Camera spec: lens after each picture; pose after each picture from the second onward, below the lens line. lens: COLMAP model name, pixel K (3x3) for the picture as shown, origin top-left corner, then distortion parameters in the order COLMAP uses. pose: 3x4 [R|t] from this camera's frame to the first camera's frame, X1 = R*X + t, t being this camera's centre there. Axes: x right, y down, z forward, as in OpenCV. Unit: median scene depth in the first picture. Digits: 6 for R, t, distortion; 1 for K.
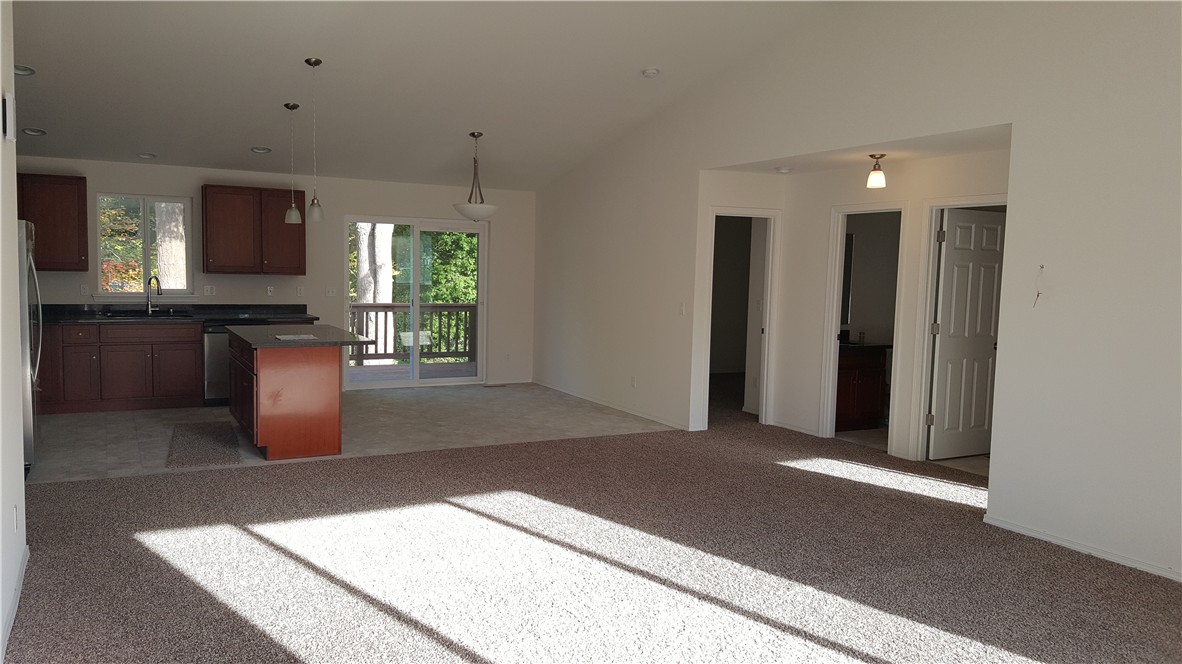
lens RADIAL K [[827.9, 0, 591.0], [0, 827.9, 332.0], [0, 0, 1]] dist [0.003039, -0.000263]
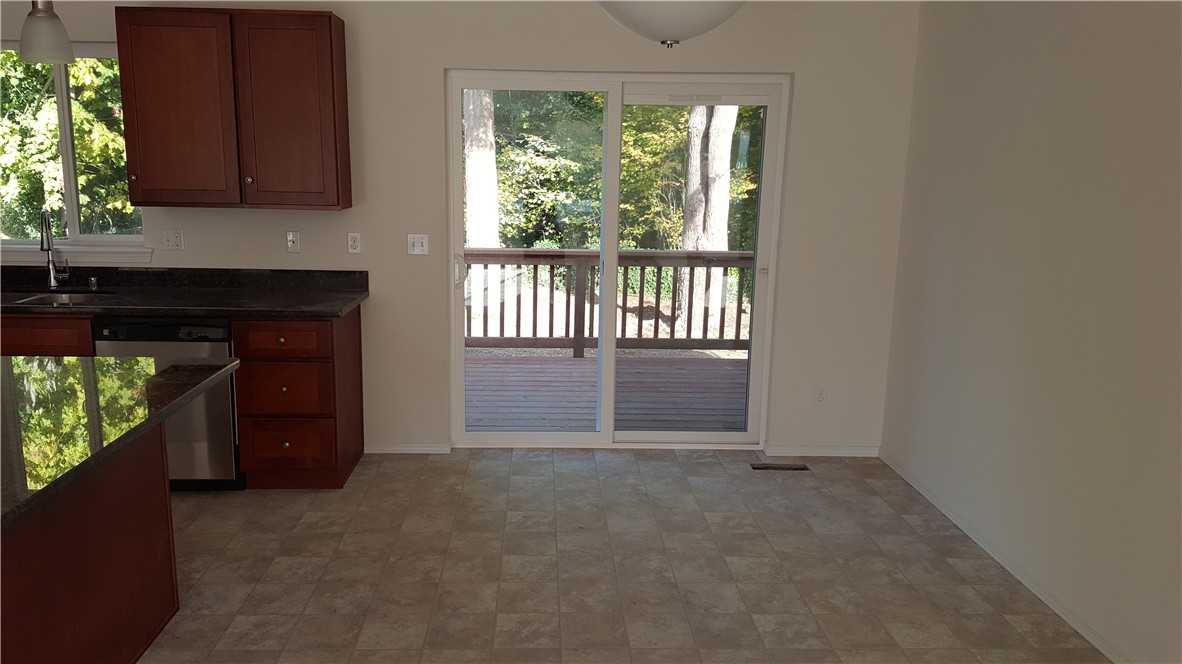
lens RADIAL K [[827.9, 0, 591.0], [0, 827.9, 332.0], [0, 0, 1]] dist [0.003039, -0.000263]
pose [[0.888902, 0.077269, -0.451534, -0.015336], [-0.028781, 0.993145, 0.113293, -0.050258], [0.457193, -0.087711, 0.885032, 0.582760]]
